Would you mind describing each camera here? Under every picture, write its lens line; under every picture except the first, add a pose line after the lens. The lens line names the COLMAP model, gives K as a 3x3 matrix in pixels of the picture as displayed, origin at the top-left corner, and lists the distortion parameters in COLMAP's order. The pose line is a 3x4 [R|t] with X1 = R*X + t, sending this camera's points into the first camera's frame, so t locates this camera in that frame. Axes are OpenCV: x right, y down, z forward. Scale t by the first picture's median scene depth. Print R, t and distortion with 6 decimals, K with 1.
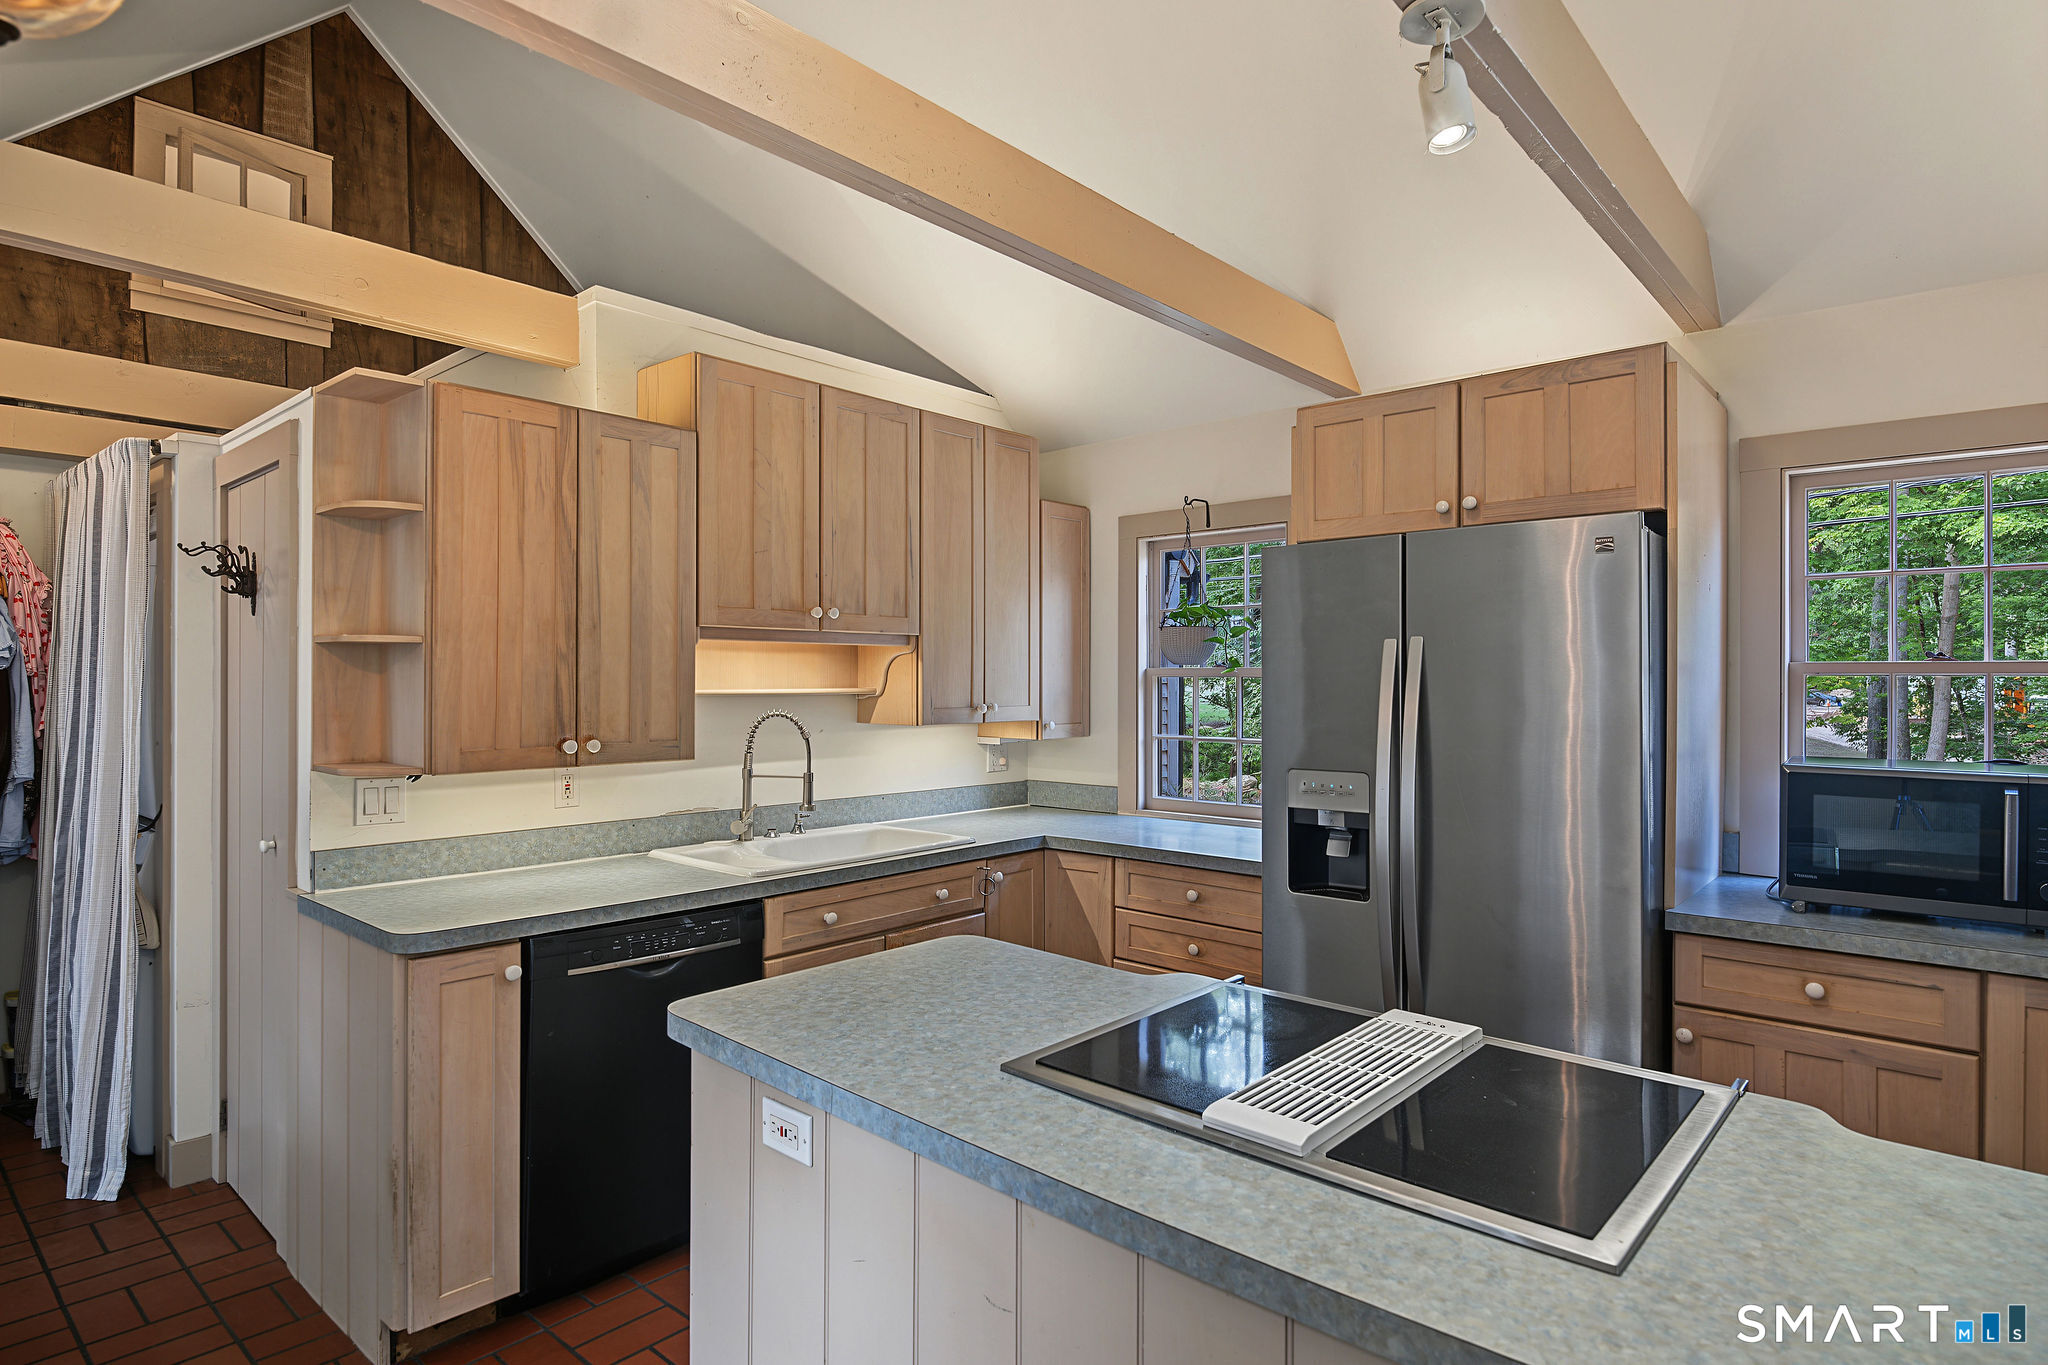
lens RADIAL K [[1107.0, 0, 1026.9], [0, 1107.0, 676.7], [0, 0, 1]] dist [-0.000864, 0.000013]
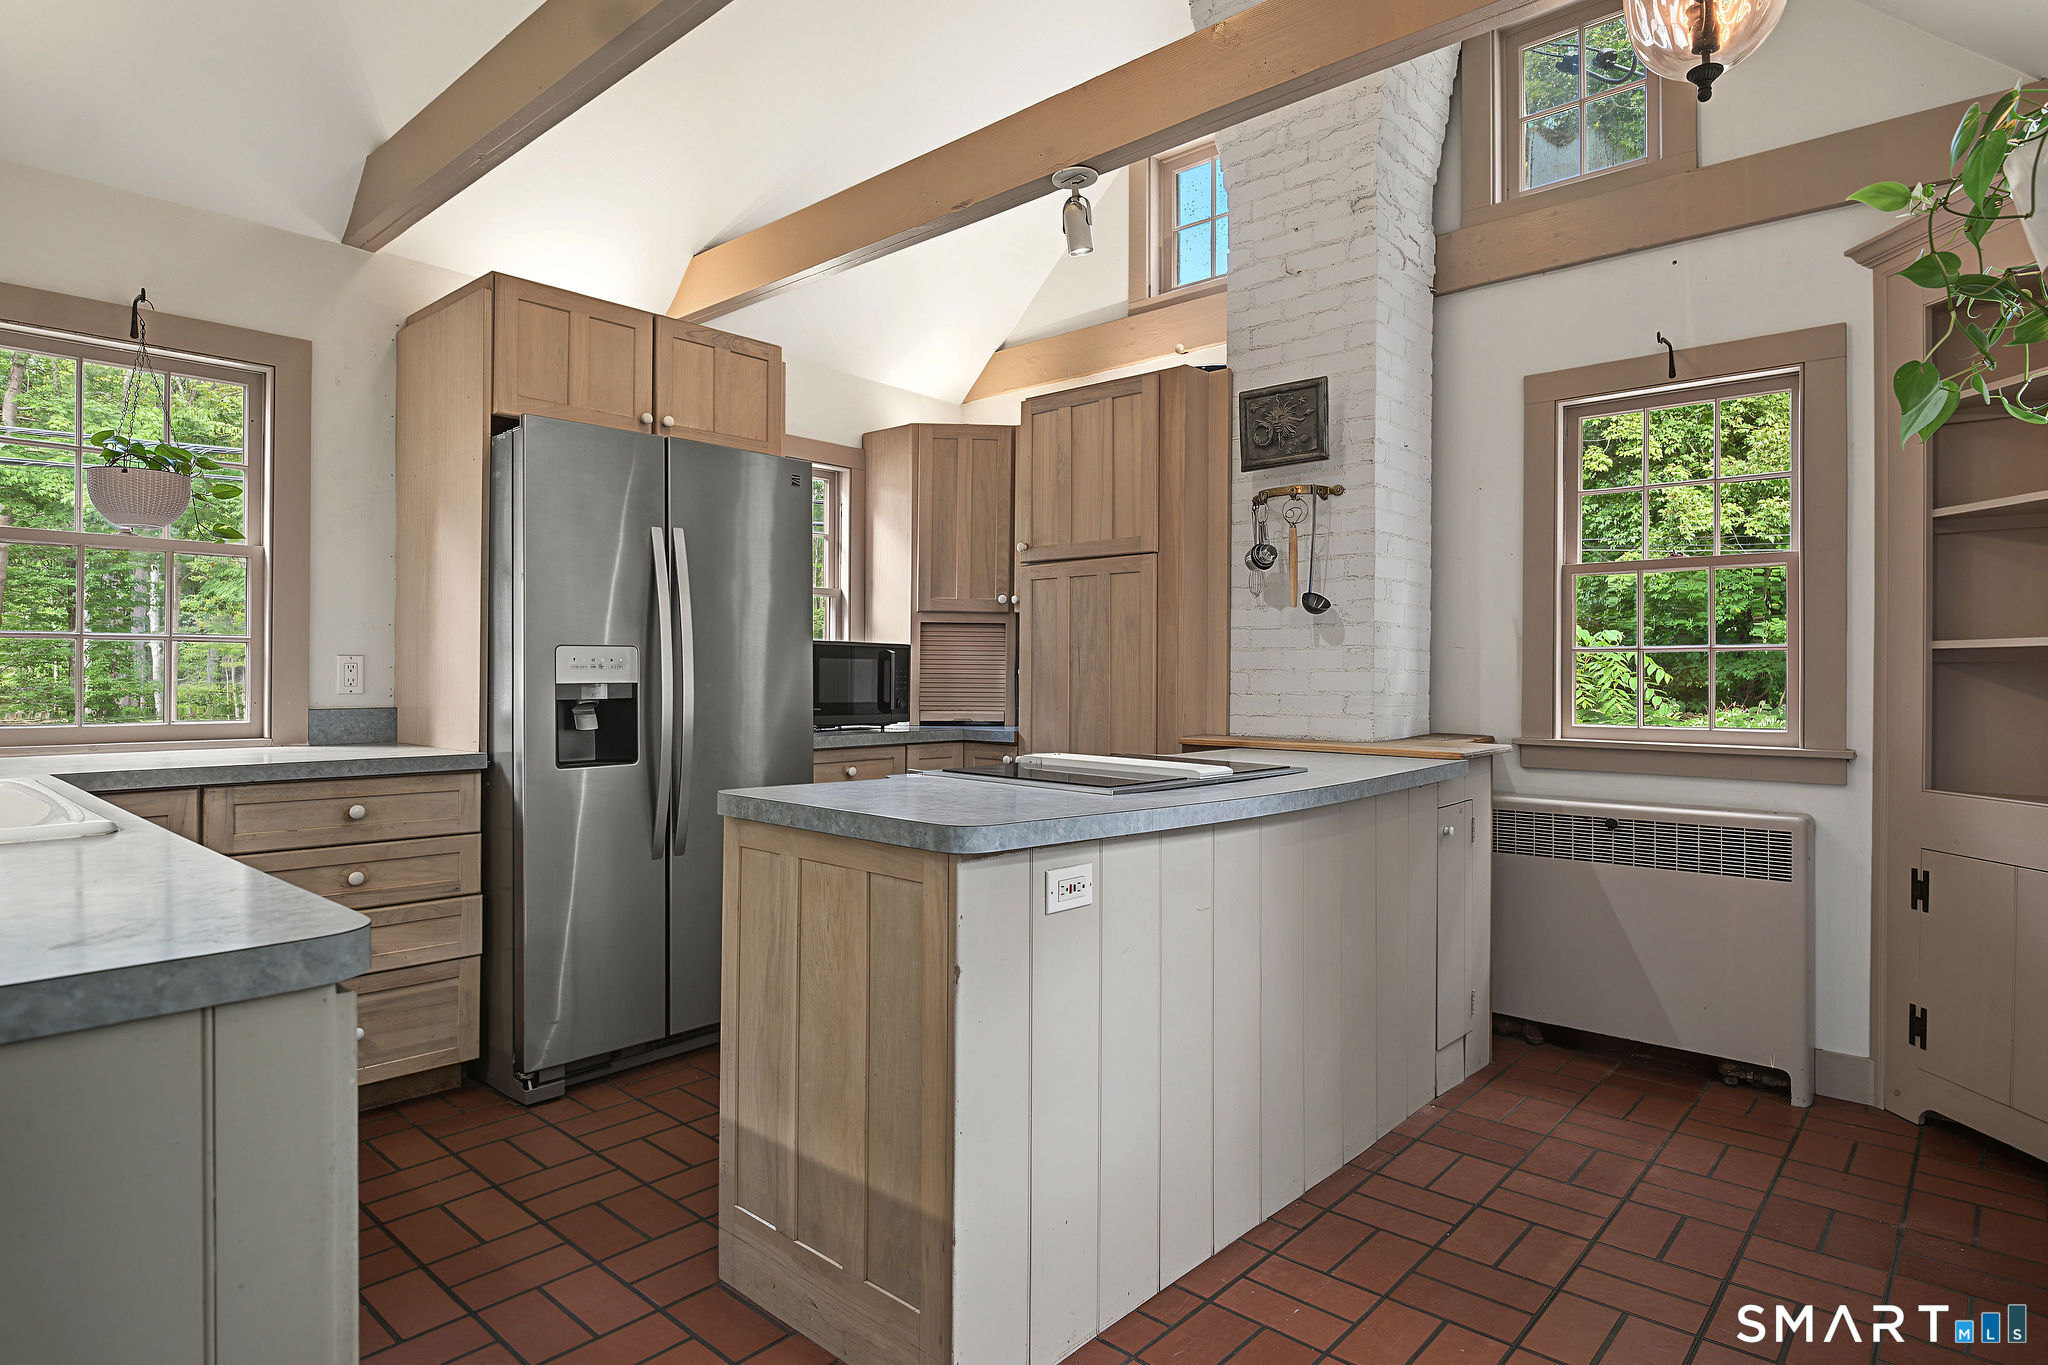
lens RADIAL K [[1107.0, 0, 1026.9], [0, 1107.0, 676.7], [0, 0, 1]] dist [-0.000864, 0.000013]
pose [[0.007834, -0.005412, 0.999955, -0.757179], [-0.008797, 0.999946, 0.005481, 0.102887], [-0.999931, -0.008839, 0.007786, 0.575663]]
